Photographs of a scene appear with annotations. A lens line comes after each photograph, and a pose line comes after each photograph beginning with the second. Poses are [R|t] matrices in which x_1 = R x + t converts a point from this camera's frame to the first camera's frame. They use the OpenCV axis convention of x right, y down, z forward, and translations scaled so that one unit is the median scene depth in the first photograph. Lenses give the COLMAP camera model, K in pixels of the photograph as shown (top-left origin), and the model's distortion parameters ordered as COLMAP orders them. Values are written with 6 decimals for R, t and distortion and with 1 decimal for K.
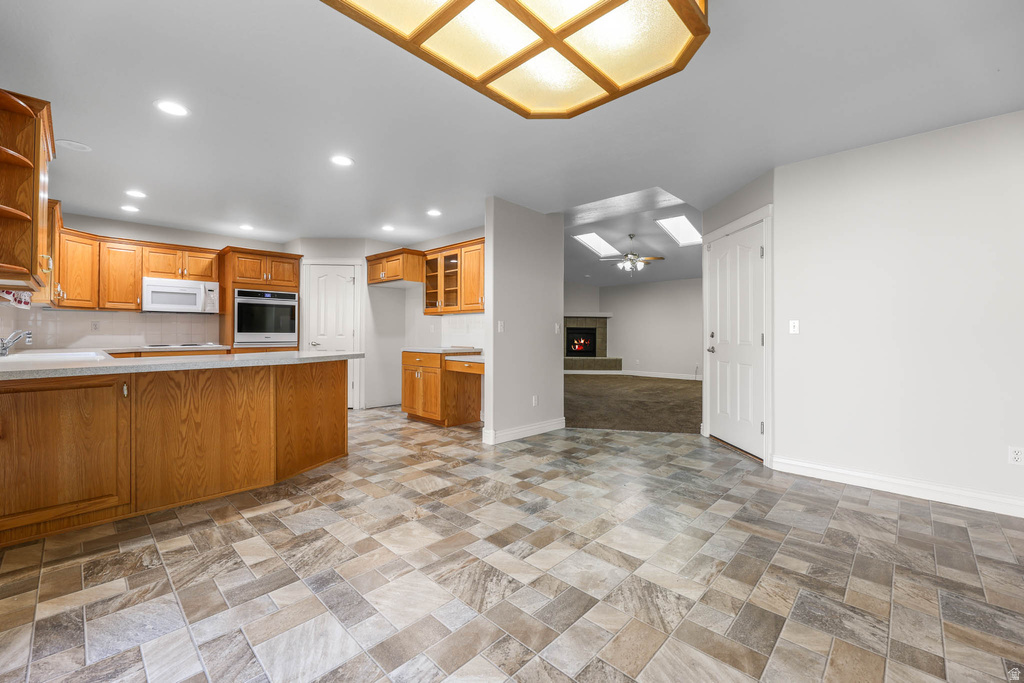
lens RADIAL K [[421.6, 0, 512.3], [0, 421.6, 333.6], [0, 0, 1]] dist [0.002721, 0.000072]
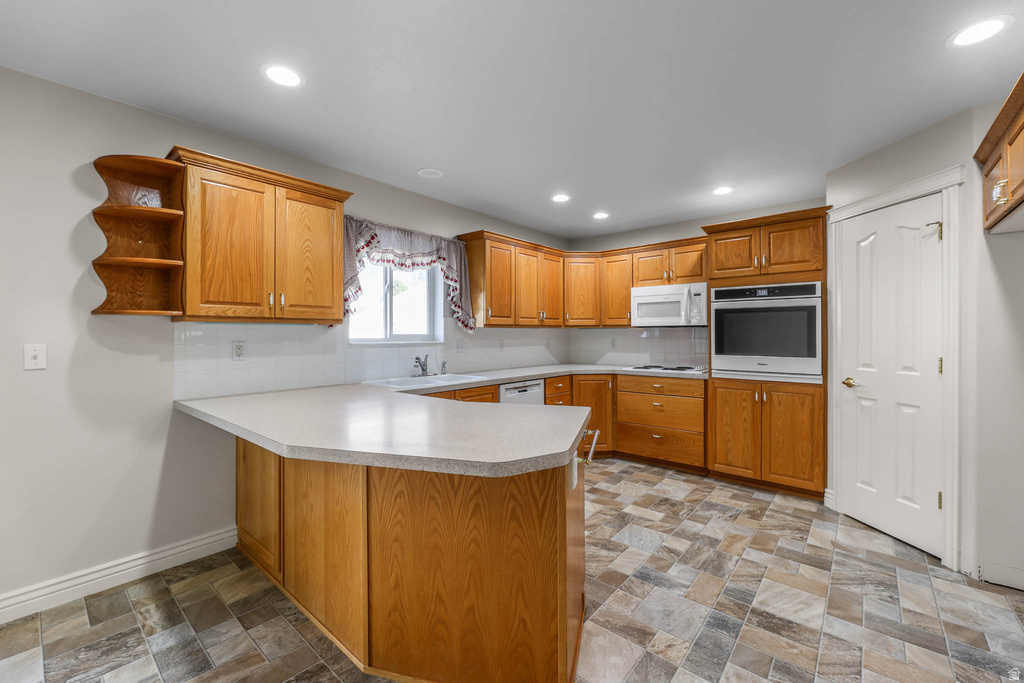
lens RADIAL K [[415.5, 0, 516.9], [0, 415.5, 330.1], [0, 0, 1]] dist [-0.010798, 0.000288]
pose [[0.062613, -0.012440, -0.997960, -0.034569], [-0.000267, 0.999922, -0.012481, -0.047679], [0.998038, 0.001048, 0.062605, 0.955785]]
